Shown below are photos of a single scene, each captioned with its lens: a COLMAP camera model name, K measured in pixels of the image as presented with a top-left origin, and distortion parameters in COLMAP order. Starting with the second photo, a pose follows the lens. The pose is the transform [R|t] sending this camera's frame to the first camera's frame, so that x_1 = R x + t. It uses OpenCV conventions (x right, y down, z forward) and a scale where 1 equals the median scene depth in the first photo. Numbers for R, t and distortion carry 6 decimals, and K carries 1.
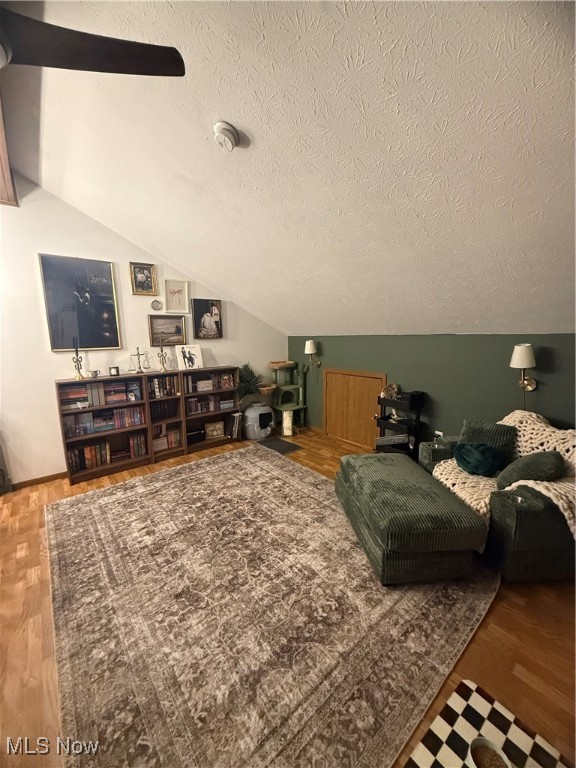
lens RADIAL K [[305.2, 0, 286.8], [0, 305.2, 381.3], [0, 0, 1]] dist [-0.001099, -0.000058]
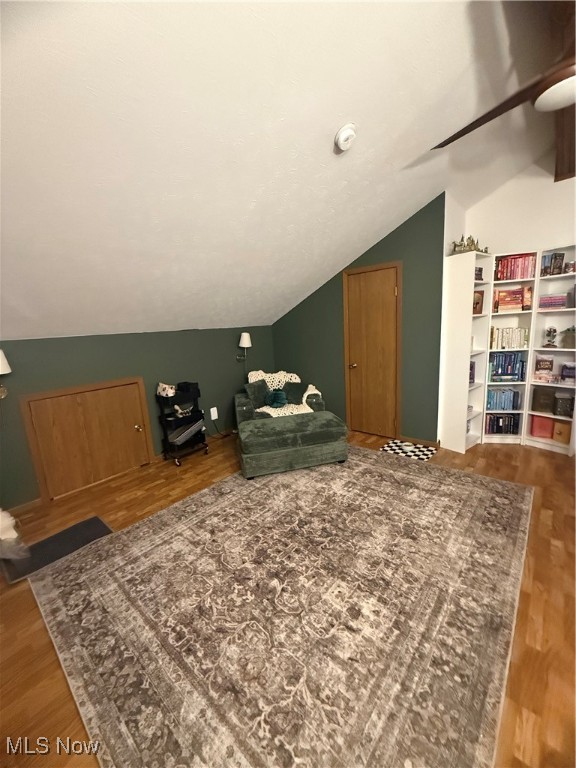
lens RADIAL K [[305.2, 0, 286.8], [0, 305.2, 381.3], [0, 0, 1]] dist [-0.001099, -0.000058]
pose [[-0.159856, -0.153927, 0.975065, -1.216627], [0.210167, 0.959814, 0.185975, -0.167987], [-0.964508, 0.234655, -0.121082, 1.356024]]
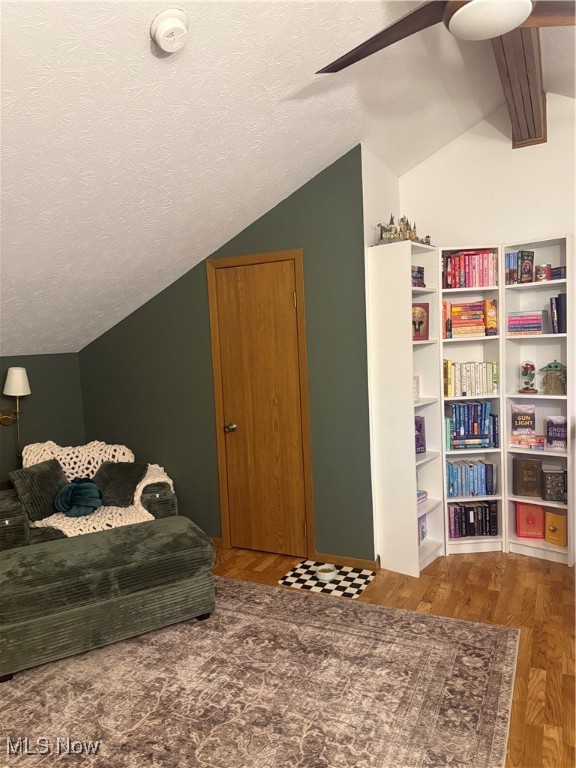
lens RADIAL K [[544.2, 0, 288.0], [0, 544.2, 384.0], [0, 0, 1]] dist [0.042373, -0.047514]
pose [[-0.411149, -0.036205, 0.910849, -1.188217], [0.188907, 0.974136, 0.123991, -0.159694], [-0.891780, 0.223044, -0.393676, 1.218139]]
